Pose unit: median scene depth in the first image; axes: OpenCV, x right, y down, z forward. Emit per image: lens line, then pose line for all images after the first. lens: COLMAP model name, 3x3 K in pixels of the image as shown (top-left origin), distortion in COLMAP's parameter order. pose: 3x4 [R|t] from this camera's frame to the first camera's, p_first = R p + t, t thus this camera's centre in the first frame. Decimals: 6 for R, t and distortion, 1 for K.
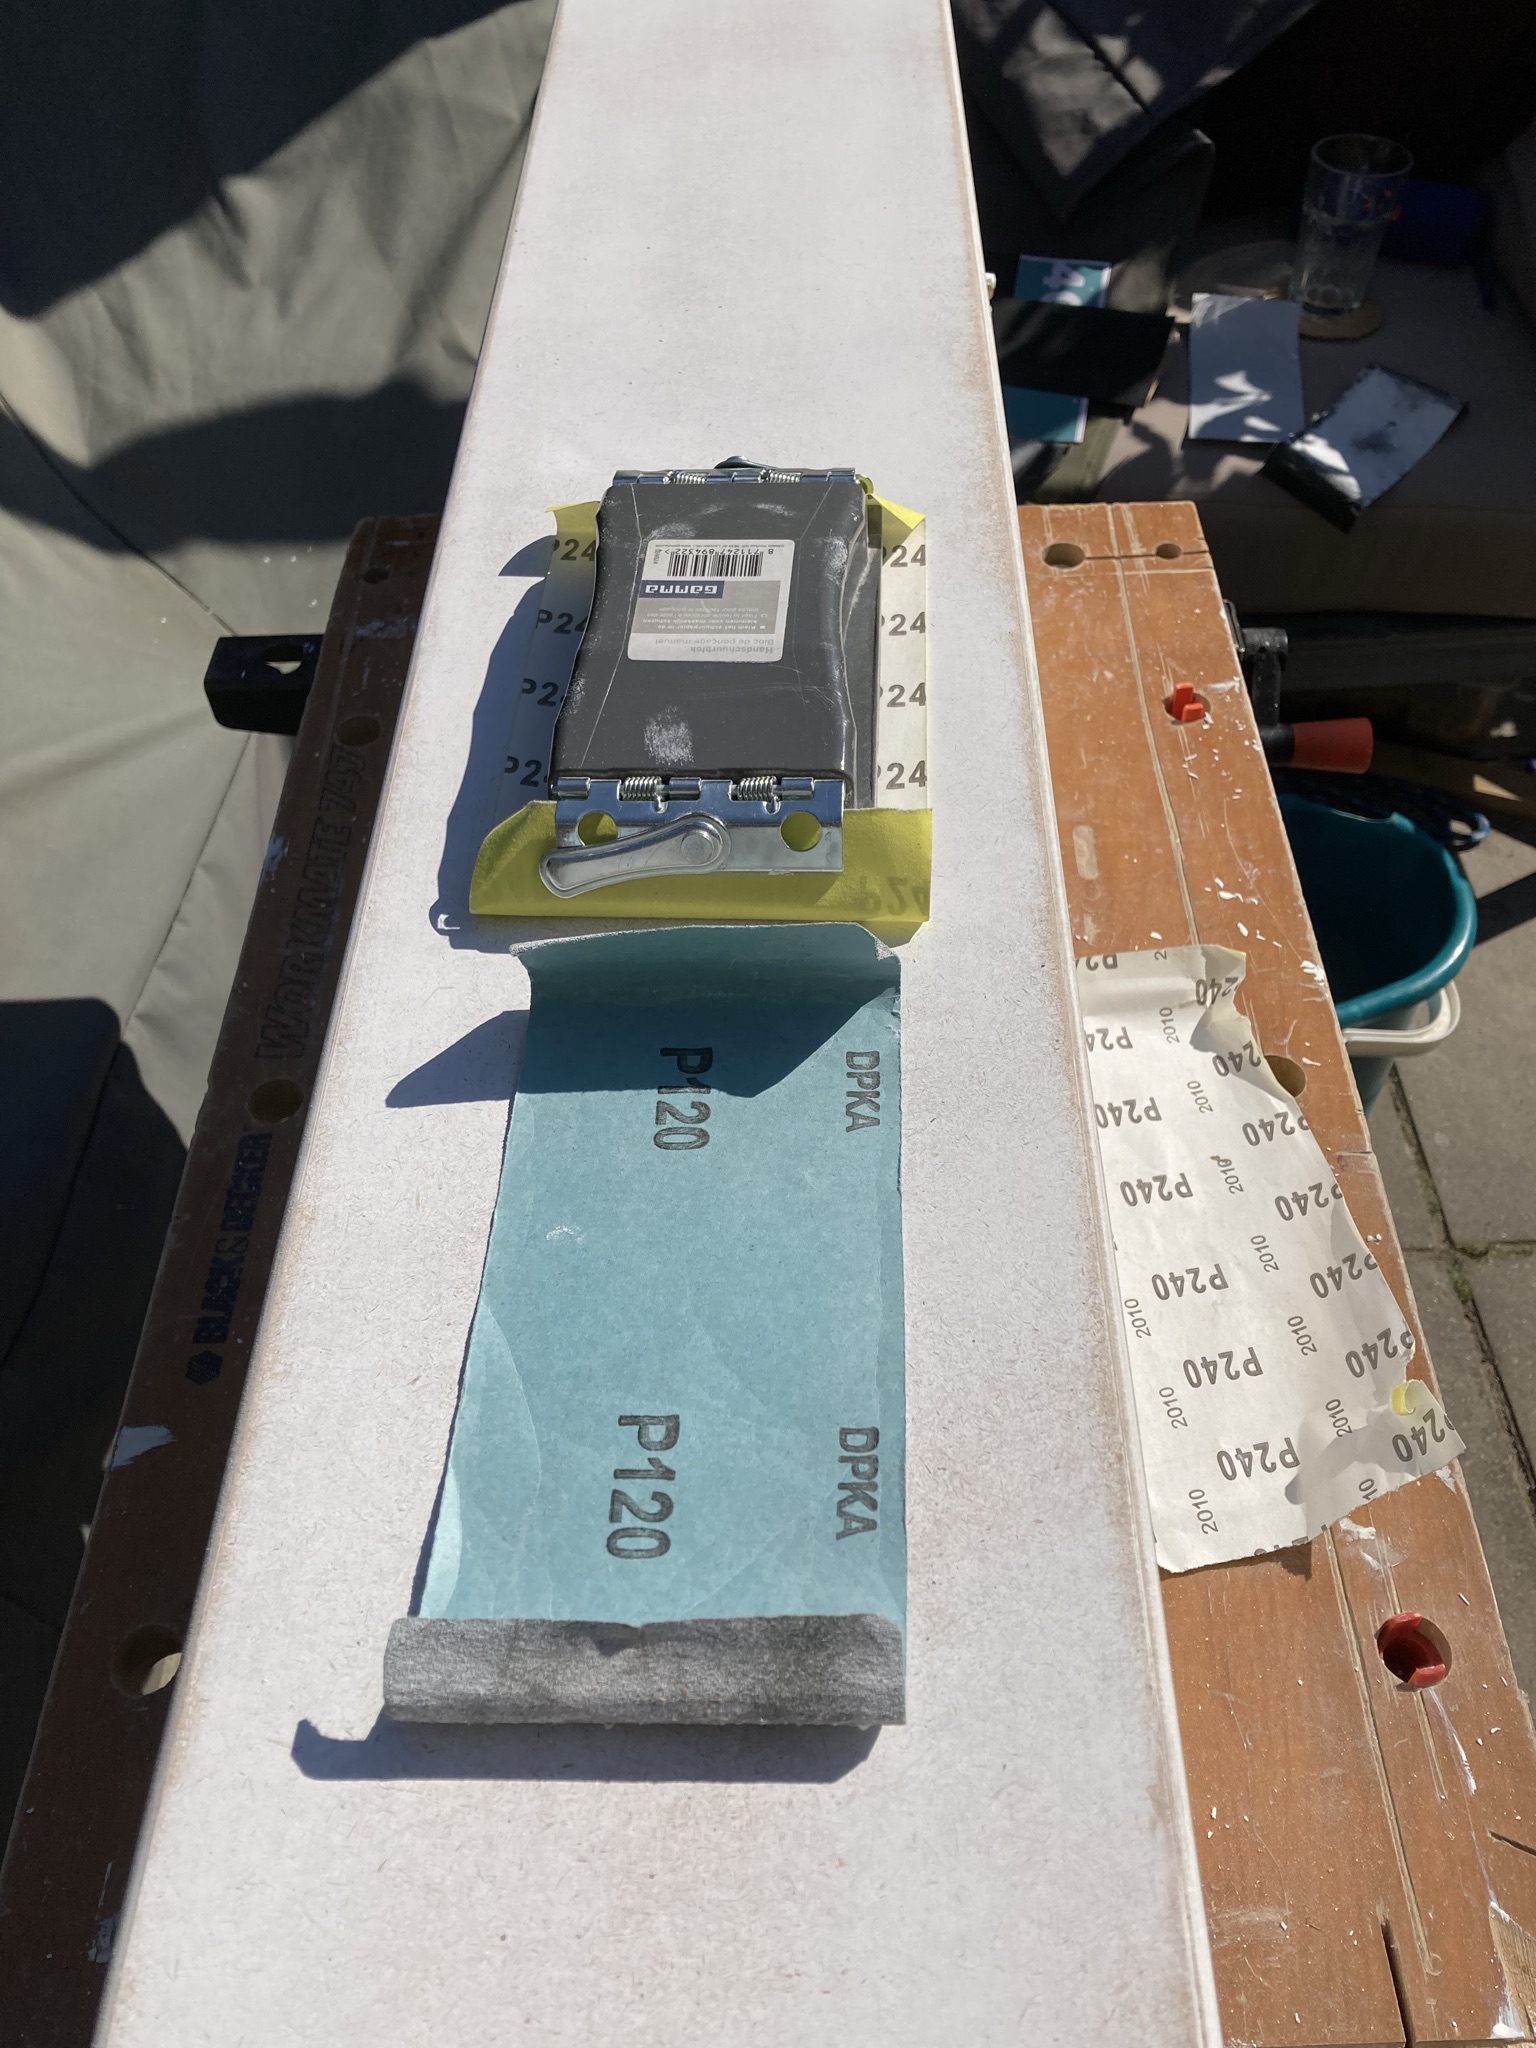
lens RADIAL K [[1670.6, 0, 768.0], [0, 1670.6, 1024.0], [0, 0, 1]] dist [-0.070397, 0.009847]
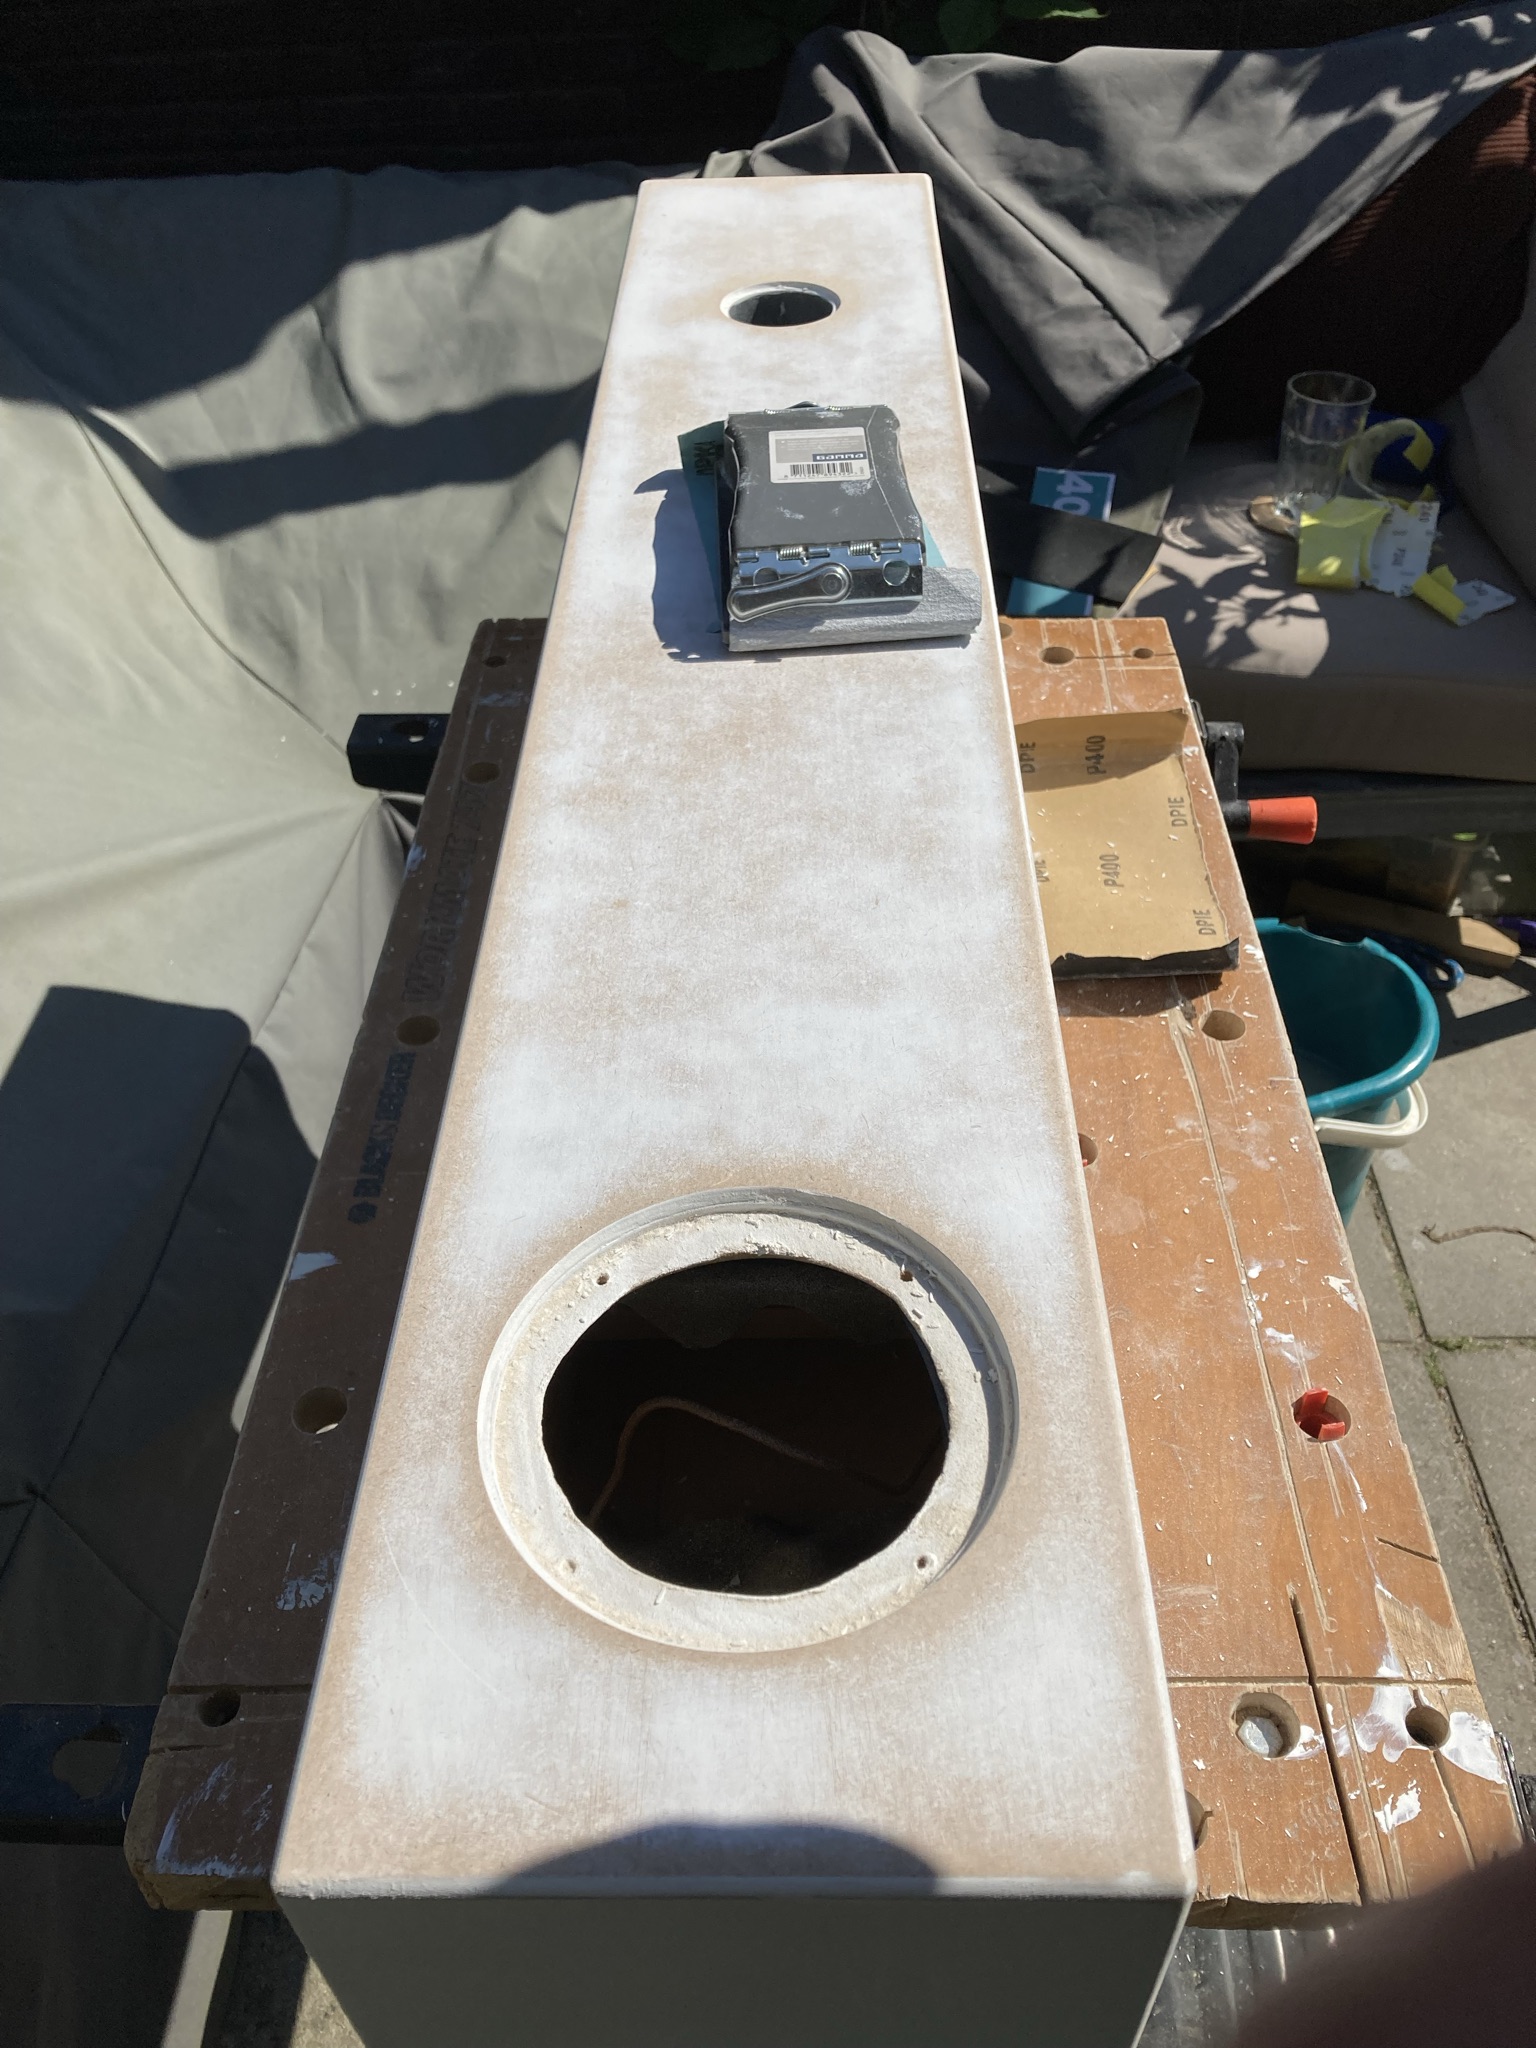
lens RADIAL K [[1680.2, 0, 723.6], [0, 1680.2, 1024.0], [0, 0, 1]] dist [-0.107252, -0.000188]
pose [[0.999056, 0.021834, -0.037567, -0.014351], [-0.026659, 0.990741, -0.133122, 0.152087], [0.034313, 0.133998, 0.990387, -0.180937]]
